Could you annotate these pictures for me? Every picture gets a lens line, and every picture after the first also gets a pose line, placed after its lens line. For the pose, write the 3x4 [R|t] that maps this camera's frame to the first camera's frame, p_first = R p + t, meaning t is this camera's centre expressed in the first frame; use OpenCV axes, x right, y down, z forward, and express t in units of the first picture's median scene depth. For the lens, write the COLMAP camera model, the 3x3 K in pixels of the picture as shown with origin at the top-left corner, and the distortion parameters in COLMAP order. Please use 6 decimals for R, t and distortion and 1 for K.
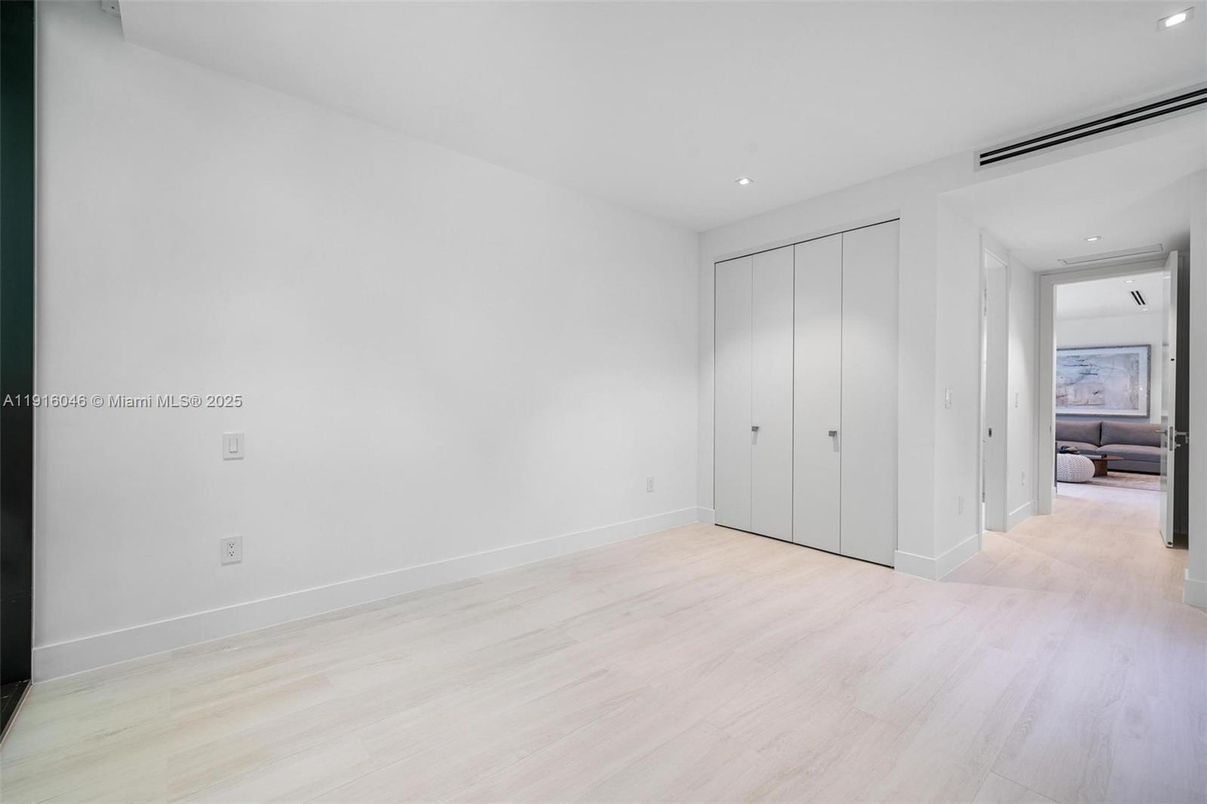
lens RADIAL K [[511.4, 0, 595.3], [0, 511.4, 395.8], [0, 0, 1]] dist [-0.001272, 0.000095]
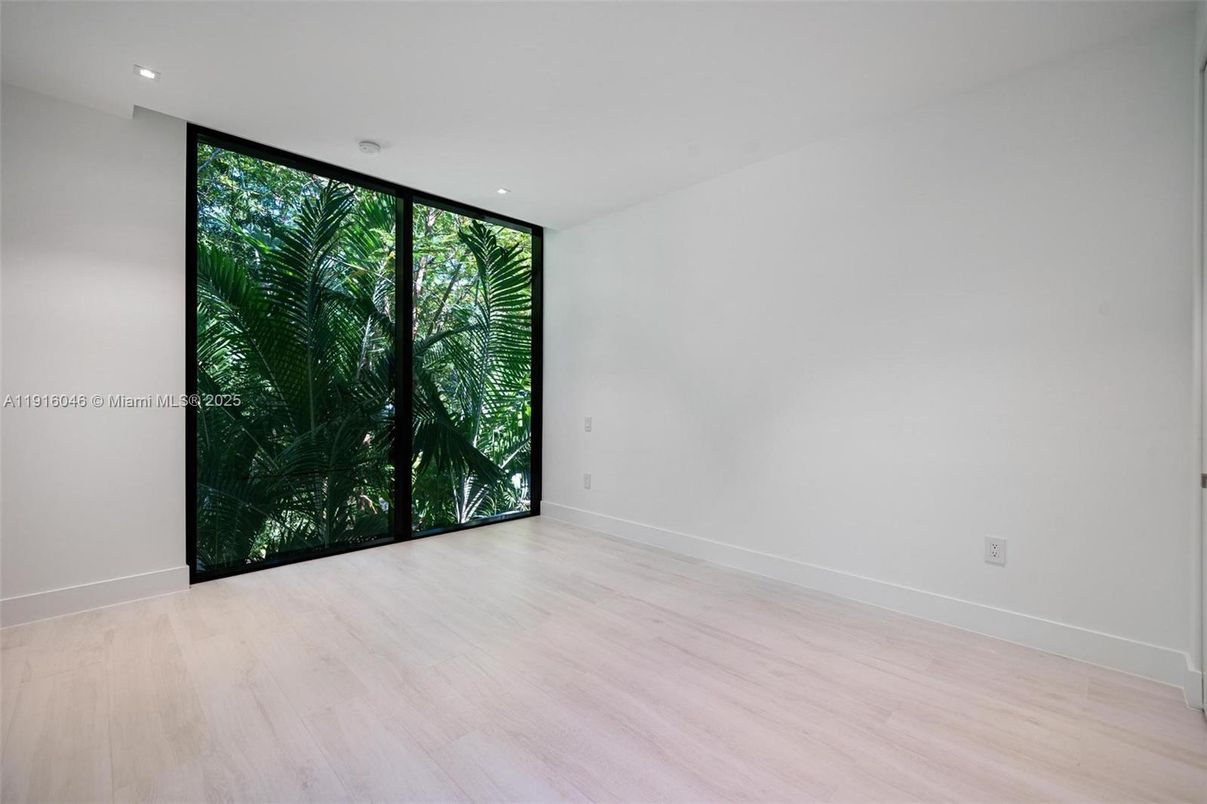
lens RADIAL K [[511.4, 0, 595.3], [0, 511.4, 395.8], [0, 0, 1]] dist [-0.001272, 0.000095]
pose [[0.090634, 0.007676, -0.995855, 0.960948], [0.000636, 0.999970, 0.007766, -0.013798], [0.995884, -0.001338, 0.090626, 0.742039]]
